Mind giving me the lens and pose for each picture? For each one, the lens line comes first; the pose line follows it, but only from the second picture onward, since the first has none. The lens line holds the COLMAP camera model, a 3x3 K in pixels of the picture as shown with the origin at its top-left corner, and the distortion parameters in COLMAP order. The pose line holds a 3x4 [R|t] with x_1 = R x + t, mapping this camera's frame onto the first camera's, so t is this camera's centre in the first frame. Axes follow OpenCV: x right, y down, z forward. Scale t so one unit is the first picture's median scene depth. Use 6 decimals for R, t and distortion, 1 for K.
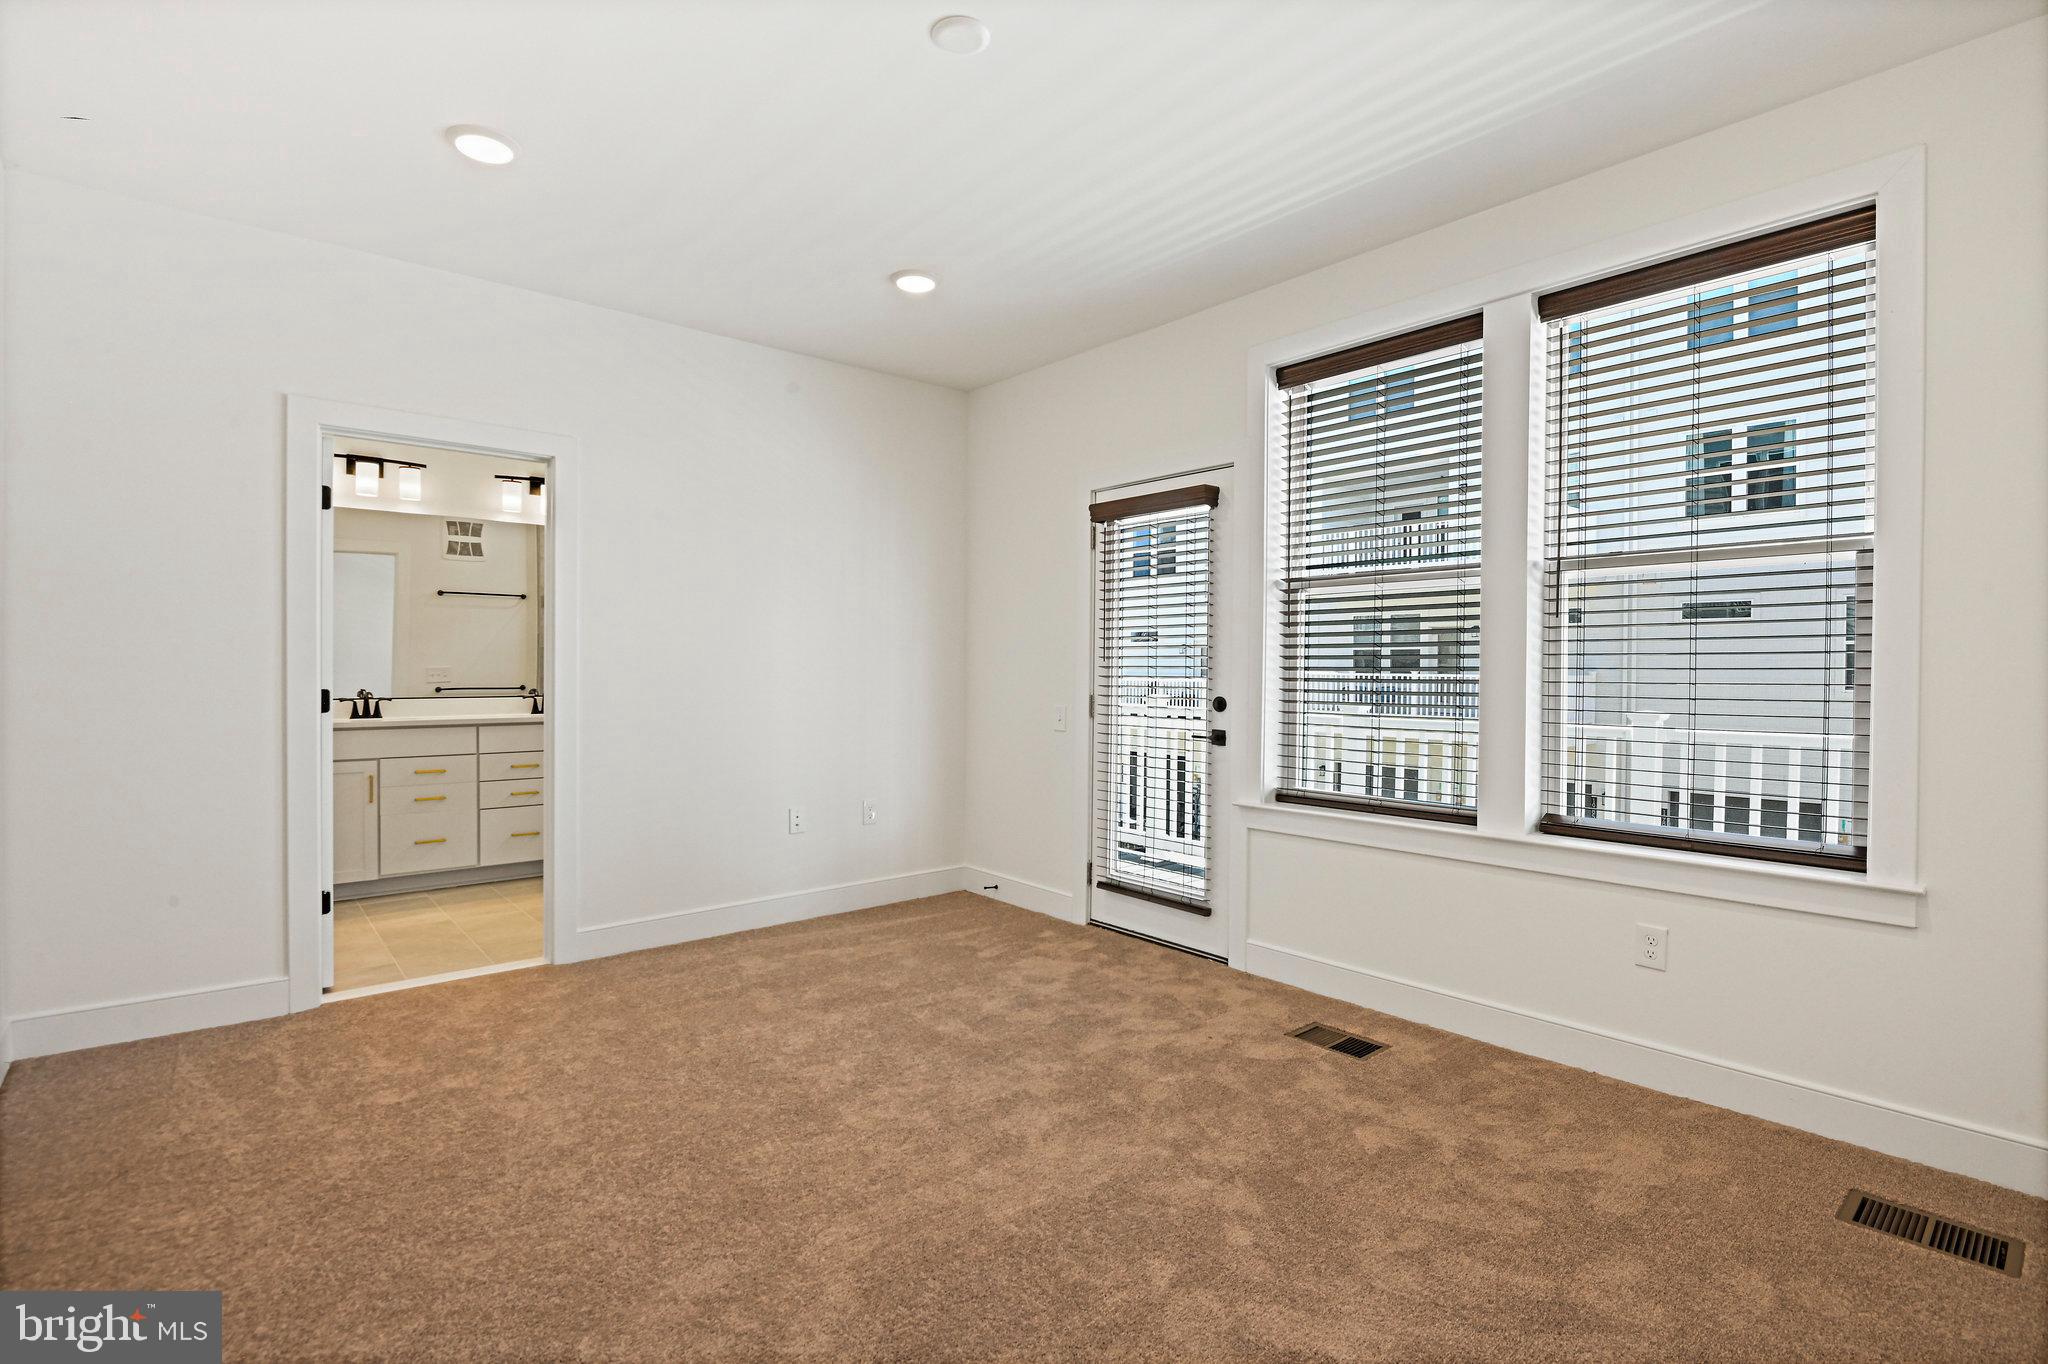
lens RADIAL K [[953.6, 0, 1023.1], [0, 953.6, 675.8], [0, 0, 1]] dist [-0.011812, -0.005671]
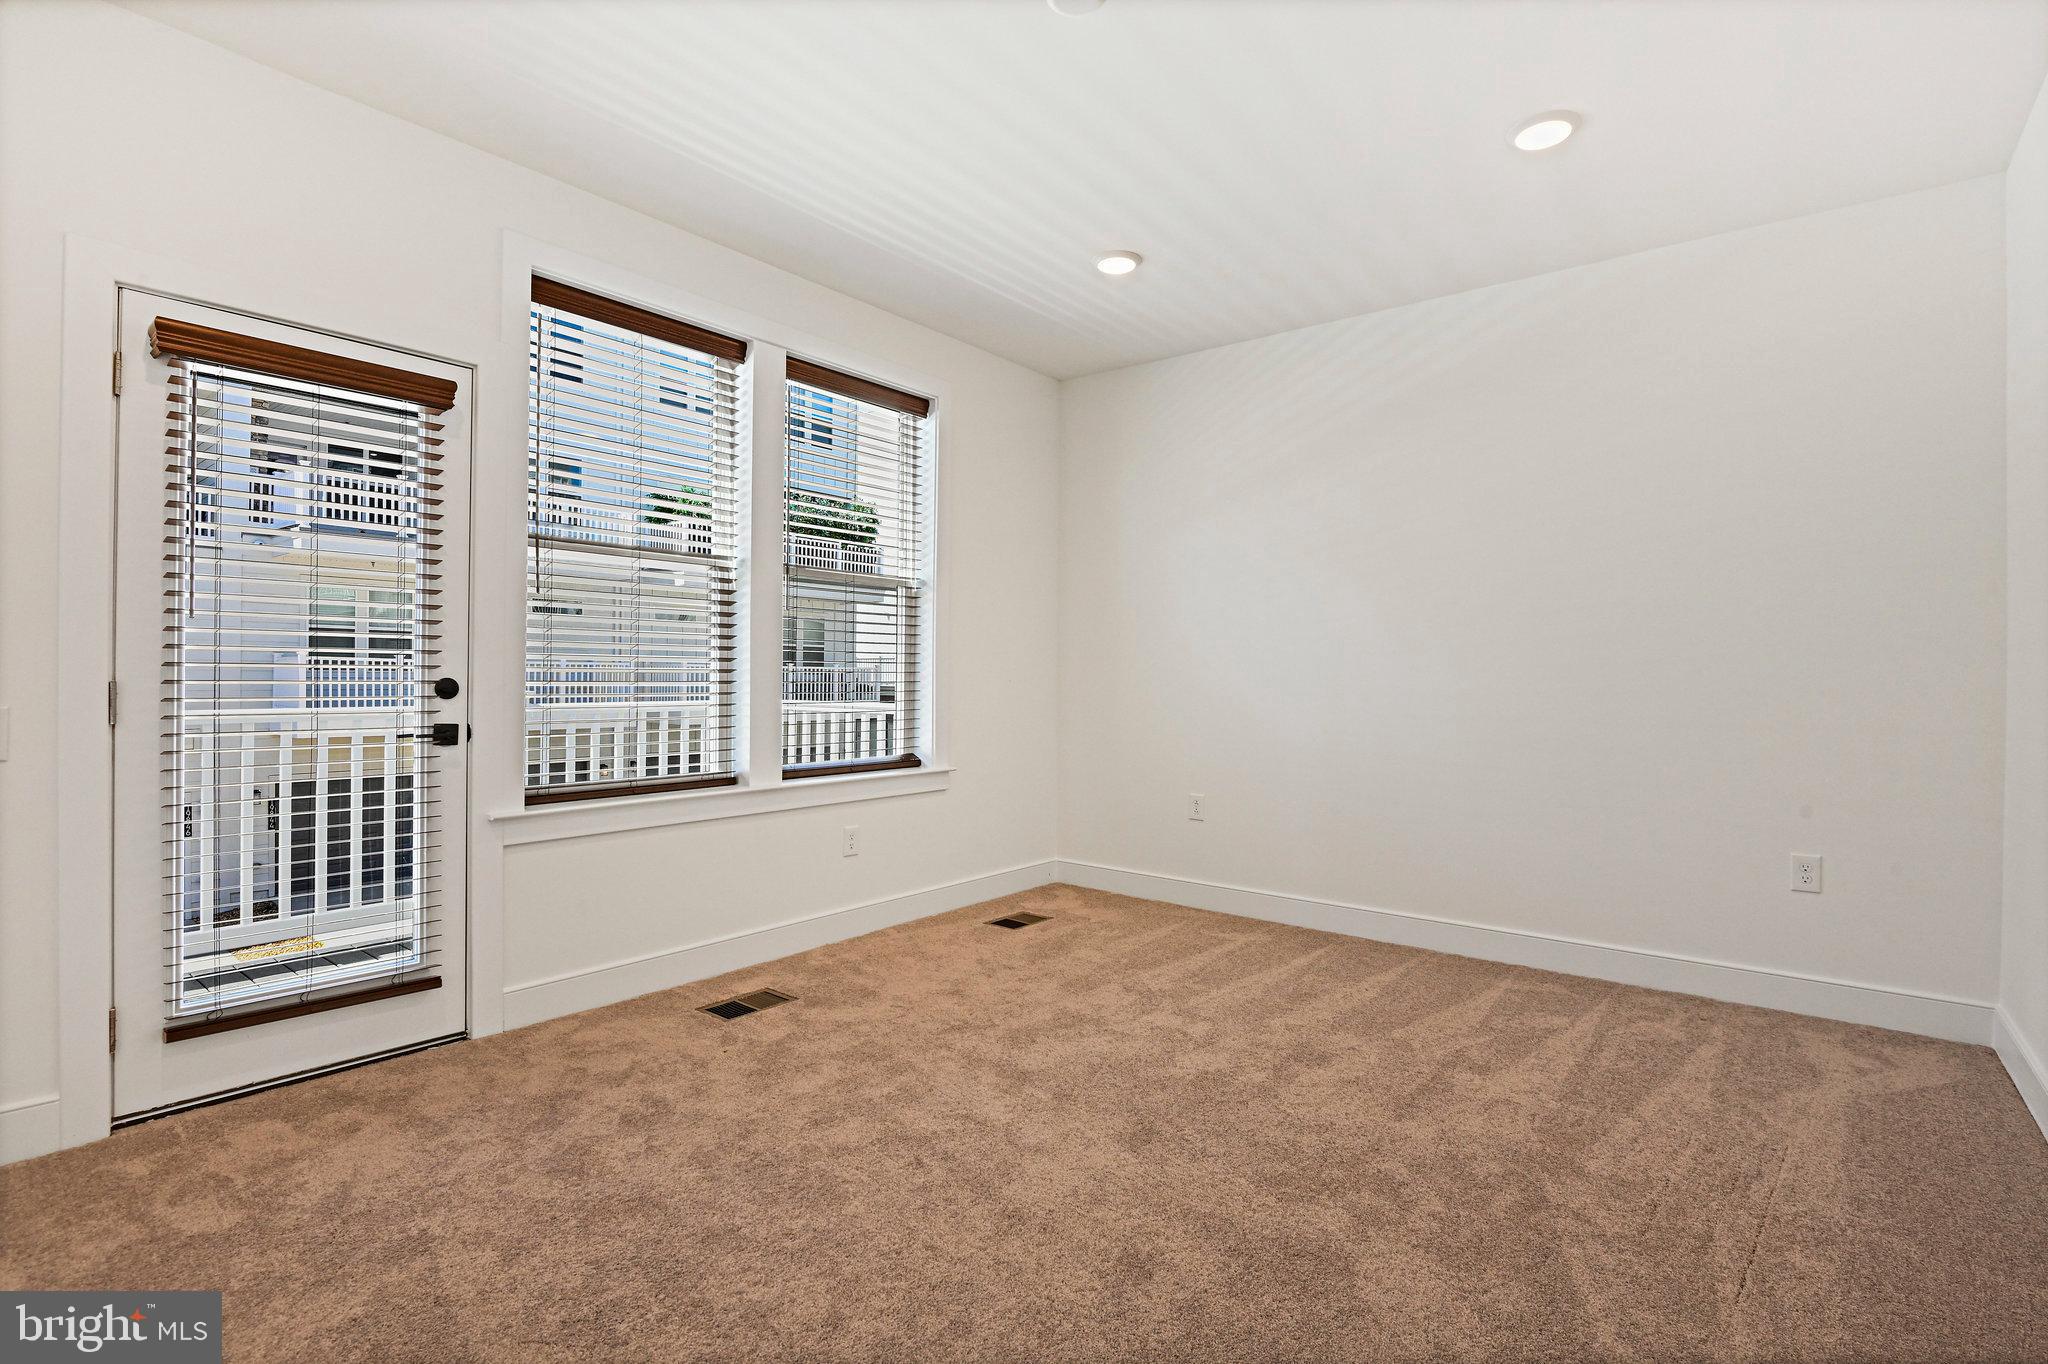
lens RADIAL K [[953.6, 0, 1020.7], [0, 953.6, 677.0], [0, 0, 1]] dist [-0.011812, -0.005671]
pose [[-0.178124, -0.005087, 0.983995, -0.597662], [-0.000805, 0.999987, 0.005024, 0.017607], [-0.984008, 0.000103, -0.178126, 0.718348]]
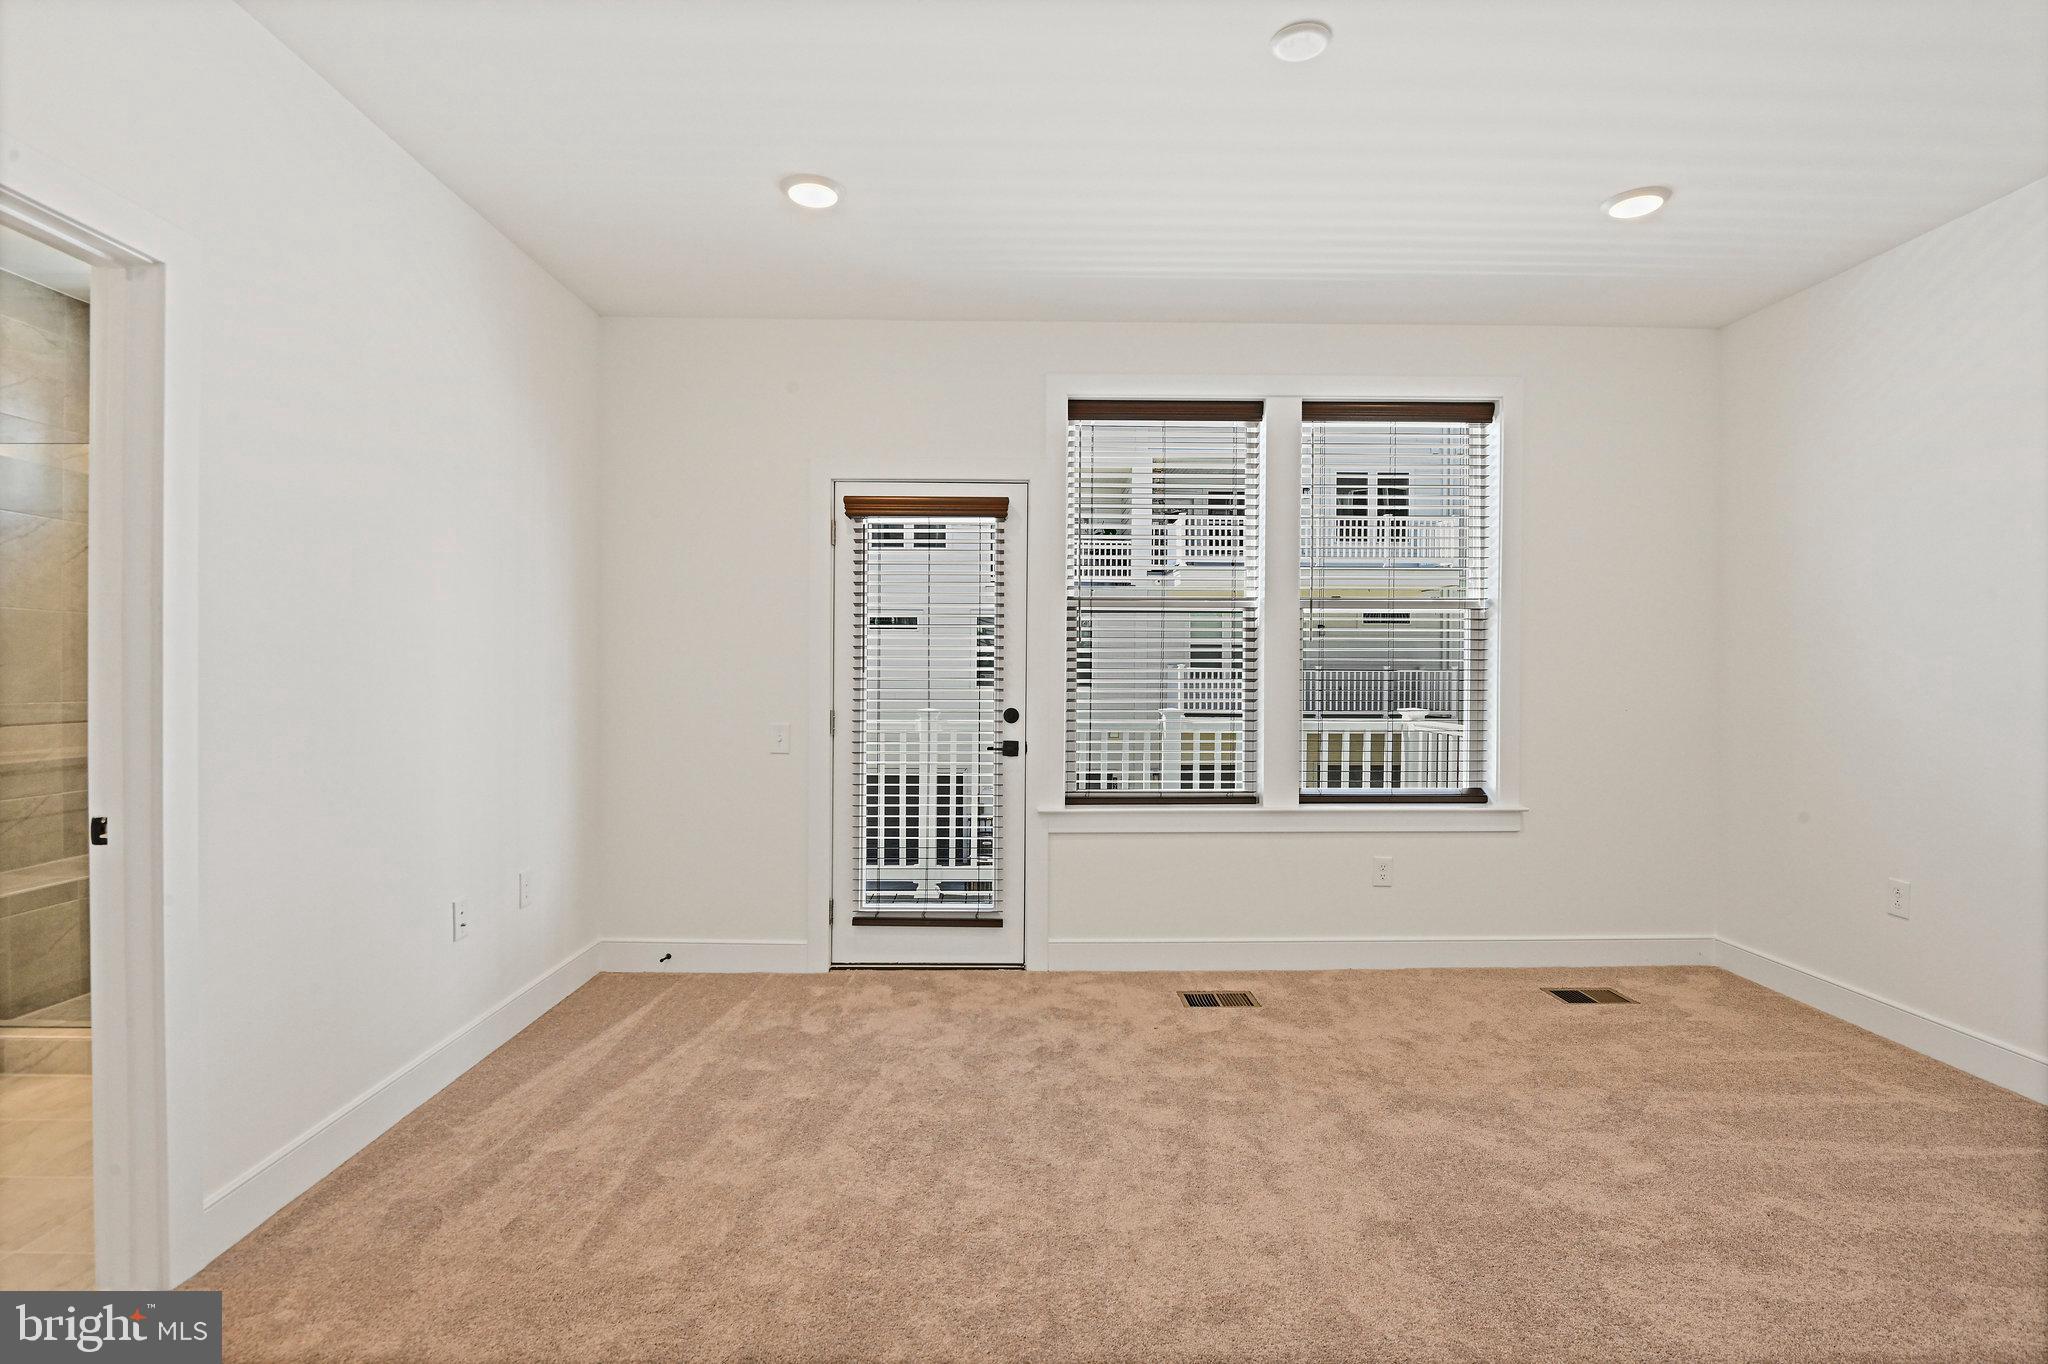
lens RADIAL K [[953.6, 0, 1024.4], [0, 953.6, 680.6], [0, 0, 1]] dist [-0.011812, -0.005671]
pose [[0.637155, -0.006731, 0.770706, -0.582404], [0.004930, 0.999977, 0.004658, -0.012259], [-0.770720, 0.000831, 0.637174, 0.351604]]
